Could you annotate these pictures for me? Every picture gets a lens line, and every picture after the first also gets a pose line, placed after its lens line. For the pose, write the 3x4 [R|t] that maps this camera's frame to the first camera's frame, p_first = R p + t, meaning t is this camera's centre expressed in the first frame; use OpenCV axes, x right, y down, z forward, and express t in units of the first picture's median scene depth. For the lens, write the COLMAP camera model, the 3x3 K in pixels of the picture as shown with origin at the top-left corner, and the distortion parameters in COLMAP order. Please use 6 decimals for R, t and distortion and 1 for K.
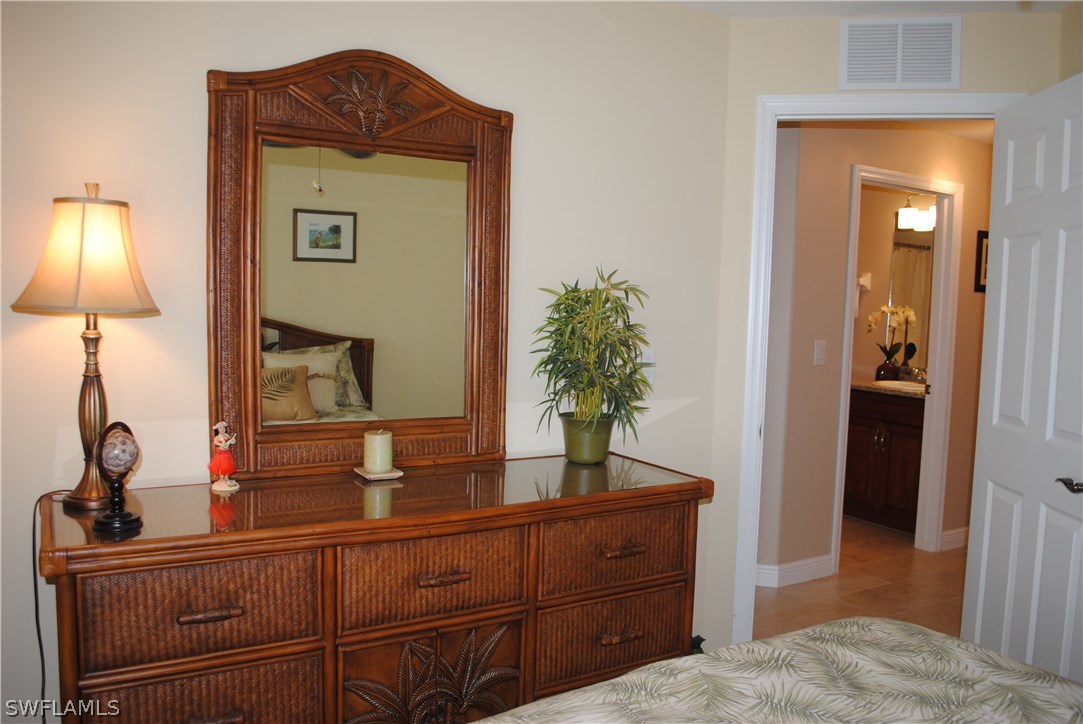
lens RADIAL K [[855.4, 0, 546.7], [0, 855.4, 363.0], [0, 0, 1]] dist [-0.076744, 0.001454]
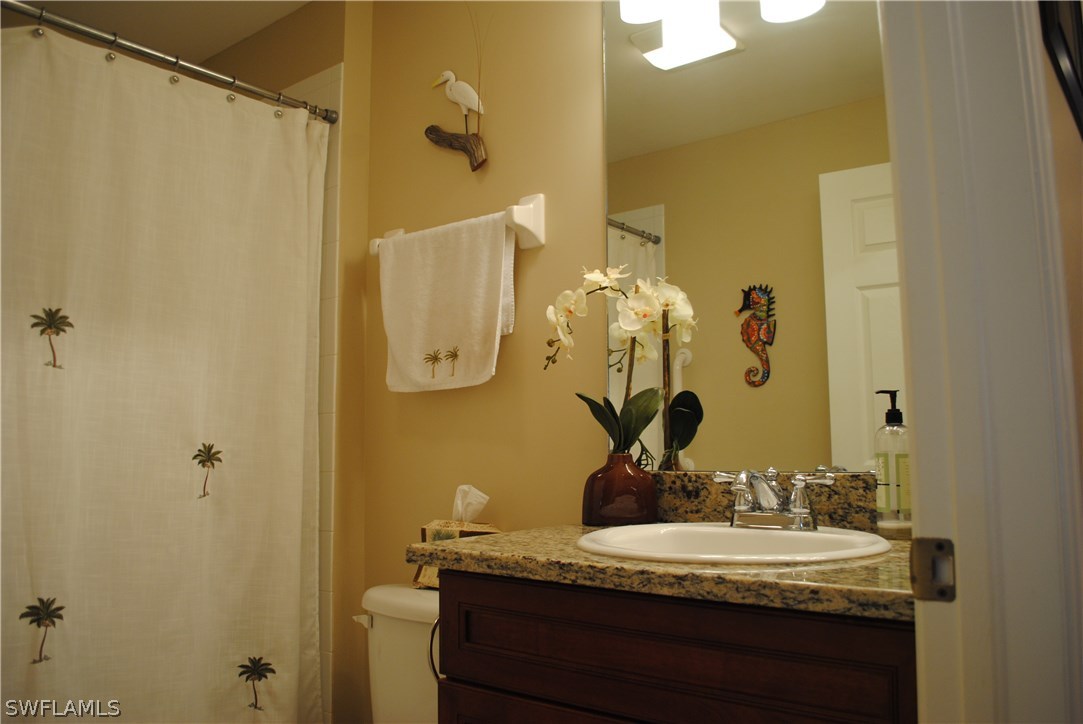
lens RADIAL K [[855.4, 0, 546.7], [0, 855.4, 363.0], [0, 0, 1]] dist [-0.076744, 0.001454]
pose [[0.934585, 0.001168, 0.355739, 0.277464], [0.059818, 0.985240, -0.160388, 0.012049], [-0.350675, 0.171176, 0.920720, 0.735006]]
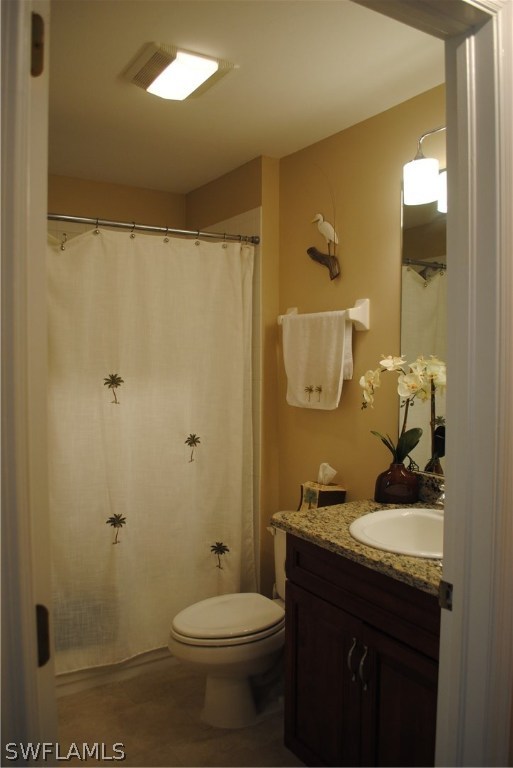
lens RADIAL K [[606.6, 0, 256.5], [0, 606.6, 384.0], [0, 0, 1]] dist [-0.076744, 0.001454]
pose [[0.999361, -0.028399, 0.021705, 0.311473], [0.029001, 0.999189, -0.027936, -0.043320], [-0.020894, 0.028548, 0.999374, 0.630866]]
